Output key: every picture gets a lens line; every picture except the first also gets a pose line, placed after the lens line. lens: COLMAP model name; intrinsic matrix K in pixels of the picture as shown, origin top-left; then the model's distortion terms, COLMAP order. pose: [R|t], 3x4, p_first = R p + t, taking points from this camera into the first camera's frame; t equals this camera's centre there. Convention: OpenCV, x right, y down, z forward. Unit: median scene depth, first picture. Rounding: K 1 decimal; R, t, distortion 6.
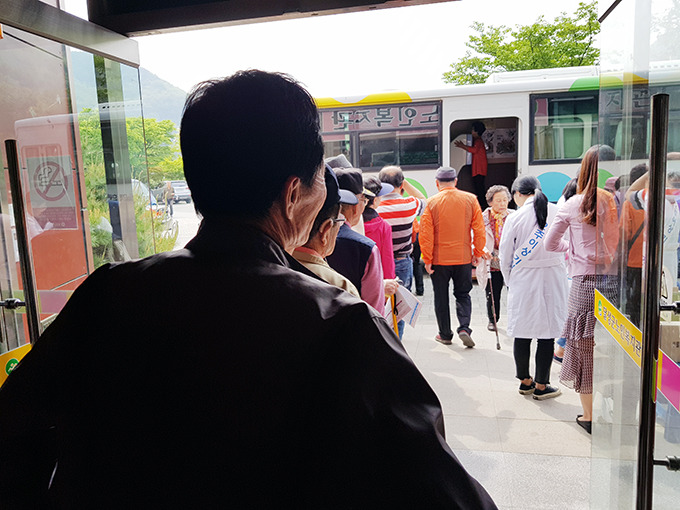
lens RADIAL K [[525.1, 0, 340.0], [0, 525.1, 255.0], [0, 0, 1]] dist [0.008374, 0.001892]
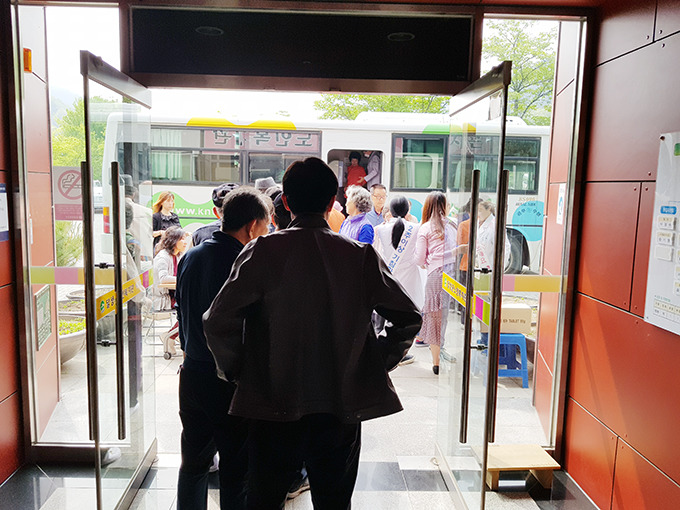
lens RADIAL K [[525.1, 0, 340.0], [0, 525.1, 255.0], [0, 0, 1]] dist [0.008374, 0.001892]
pose [[0.962754, 0.040491, 0.267331, -0.058608], [-0.033007, 0.998929, -0.032430, 0.013600], [-0.268358, 0.022398, 0.963059, -0.107527]]
